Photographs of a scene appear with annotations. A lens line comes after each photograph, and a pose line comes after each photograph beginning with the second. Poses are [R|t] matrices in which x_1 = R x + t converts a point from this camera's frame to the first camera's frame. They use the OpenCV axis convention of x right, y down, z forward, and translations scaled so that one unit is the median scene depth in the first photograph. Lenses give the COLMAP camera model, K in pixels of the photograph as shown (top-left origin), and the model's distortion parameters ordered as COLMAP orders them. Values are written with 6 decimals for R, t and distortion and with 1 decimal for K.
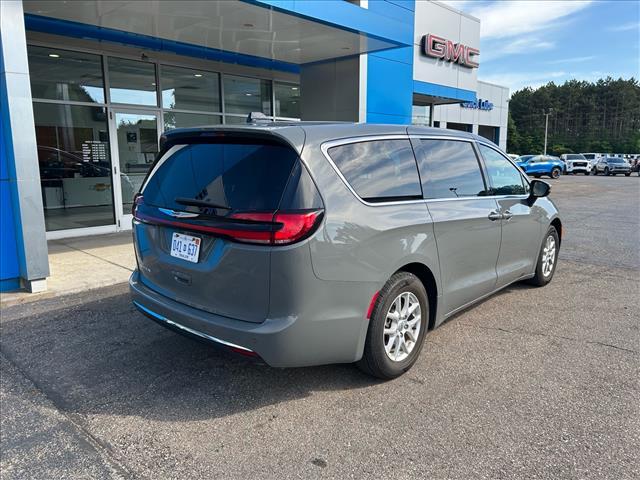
lens RADIAL K [[484.1, 0, 323.2], [0, 484.1, 238.7], [0, 0, 1]] dist [0.026761, -0.004861]
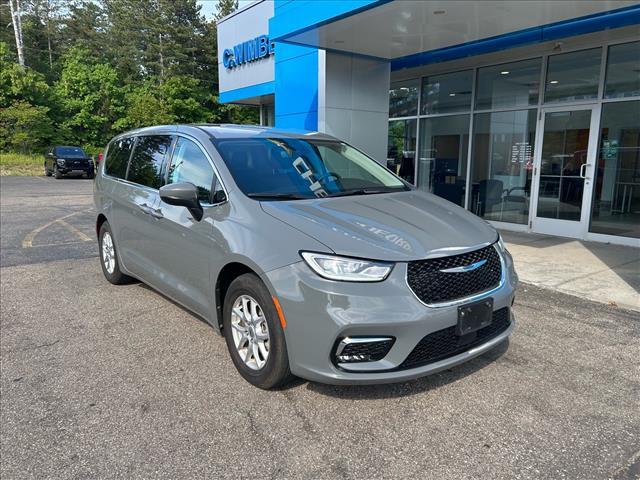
lens RADIAL K [[484.1, 0, 322.0], [0, 484.1, 239.6], [0, 0, 1]] dist [0.026761, -0.004861]
pose [[-0.169490, 0.178639, -0.969207, 0.580911], [-0.185288, 0.960122, 0.209367, -0.123221], [0.967957, 0.215068, -0.129631, 0.673758]]
